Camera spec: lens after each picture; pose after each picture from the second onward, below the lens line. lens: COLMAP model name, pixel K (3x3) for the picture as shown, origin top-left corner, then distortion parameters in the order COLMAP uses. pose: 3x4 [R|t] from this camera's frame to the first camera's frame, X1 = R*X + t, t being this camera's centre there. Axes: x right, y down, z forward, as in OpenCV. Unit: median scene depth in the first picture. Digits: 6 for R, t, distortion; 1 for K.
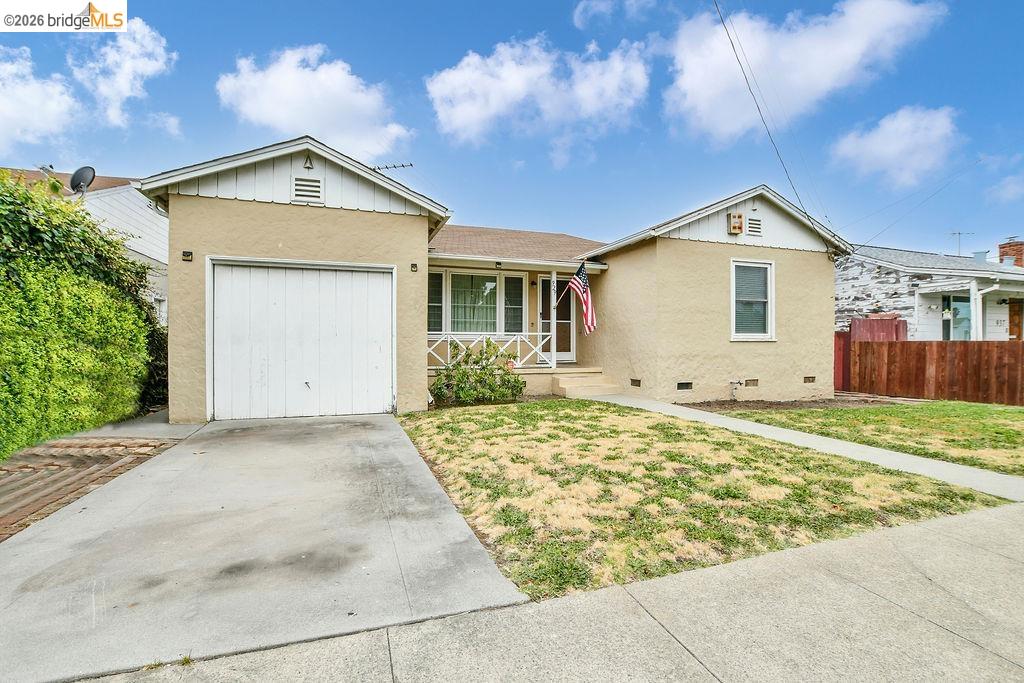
lens RADIAL K [[471.7, 0, 515.7], [0, 471.7, 341.2], [0, 0, 1]] dist [-0.026425, 0.000754]
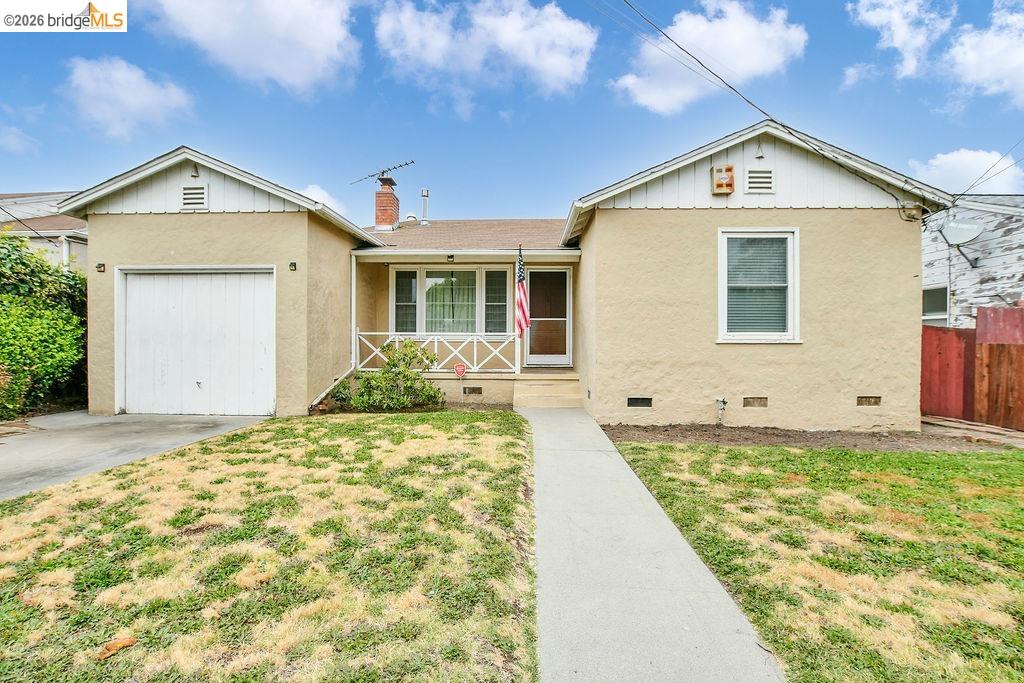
lens RADIAL K [[471.7, 0, 511.1], [0, 471.7, 343.5], [0, 0, 1]] dist [-0.026425, 0.000754]
pose [[0.931404, 0.003393, -0.363971, 0.422643], [-0.000707, 0.999972, 0.007512, -0.004706], [0.363987, -0.006739, 0.931380, 0.207587]]
